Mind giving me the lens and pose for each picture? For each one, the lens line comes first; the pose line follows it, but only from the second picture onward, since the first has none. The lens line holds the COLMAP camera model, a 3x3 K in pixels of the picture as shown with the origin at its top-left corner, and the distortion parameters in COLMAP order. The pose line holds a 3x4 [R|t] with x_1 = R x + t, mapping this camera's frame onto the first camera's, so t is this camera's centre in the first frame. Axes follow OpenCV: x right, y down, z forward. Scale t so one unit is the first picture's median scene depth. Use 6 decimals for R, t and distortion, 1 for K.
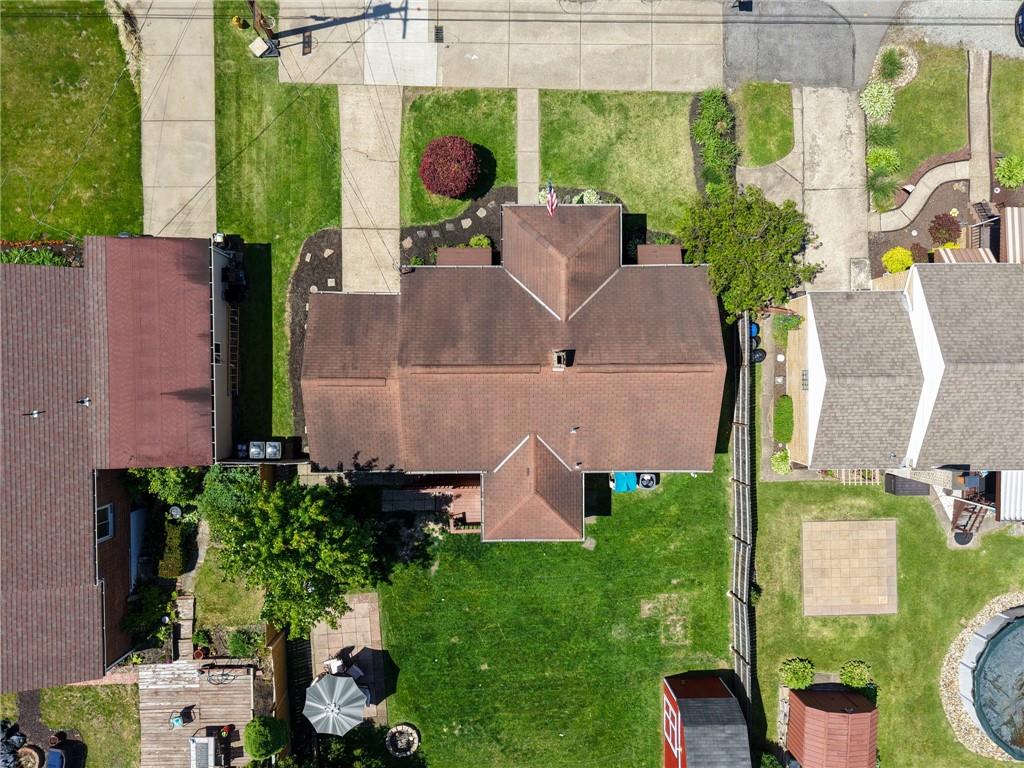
lens RADIAL K [[717.1, 0, 511.0], [0, 717.1, 361.6], [0, 0, 1]] dist [0.068983, -0.090614]
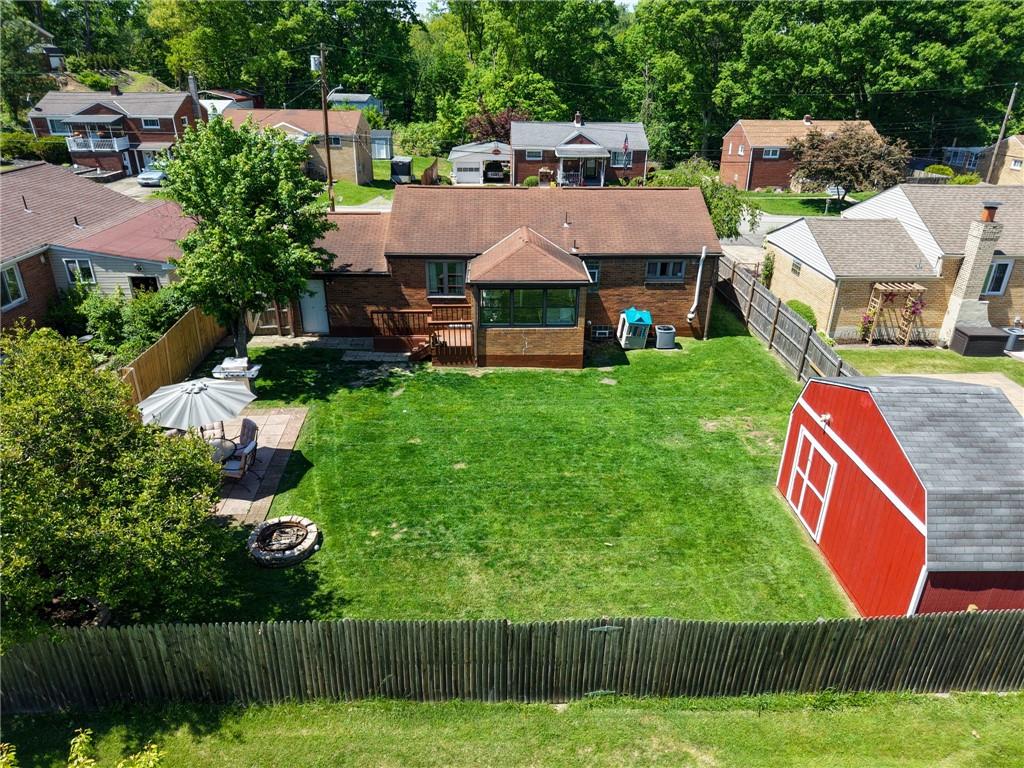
lens RADIAL K [[688.1, 0, 512.0], [0, 688.1, 384.0], [0, 0, 1]] dist [0.058096, -0.077179]
pose [[0.999795, -0.017687, 0.009875, 0.001379], [0.016010, 0.391297, -0.920125, 0.909473], [0.012411, 0.920094, 0.391500, 0.720829]]
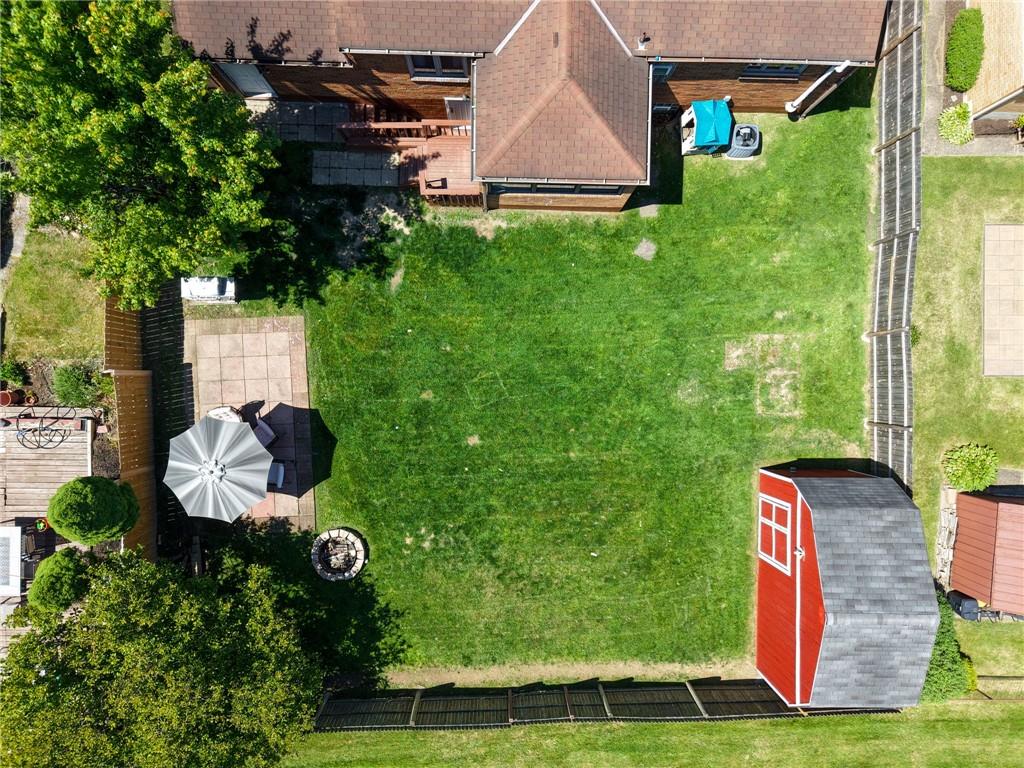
lens RADIAL K [[717.1, 0, 511.0], [0, 717.1, 361.6], [0, 0, 1]] dist [0.068983, -0.090614]
pose [[0.999795, 0.020191, 0.001430, -0.006434], [-0.020172, 0.999718, -0.012501, 0.360143], [-0.001682, 0.012470, 0.999921, 0.378020]]
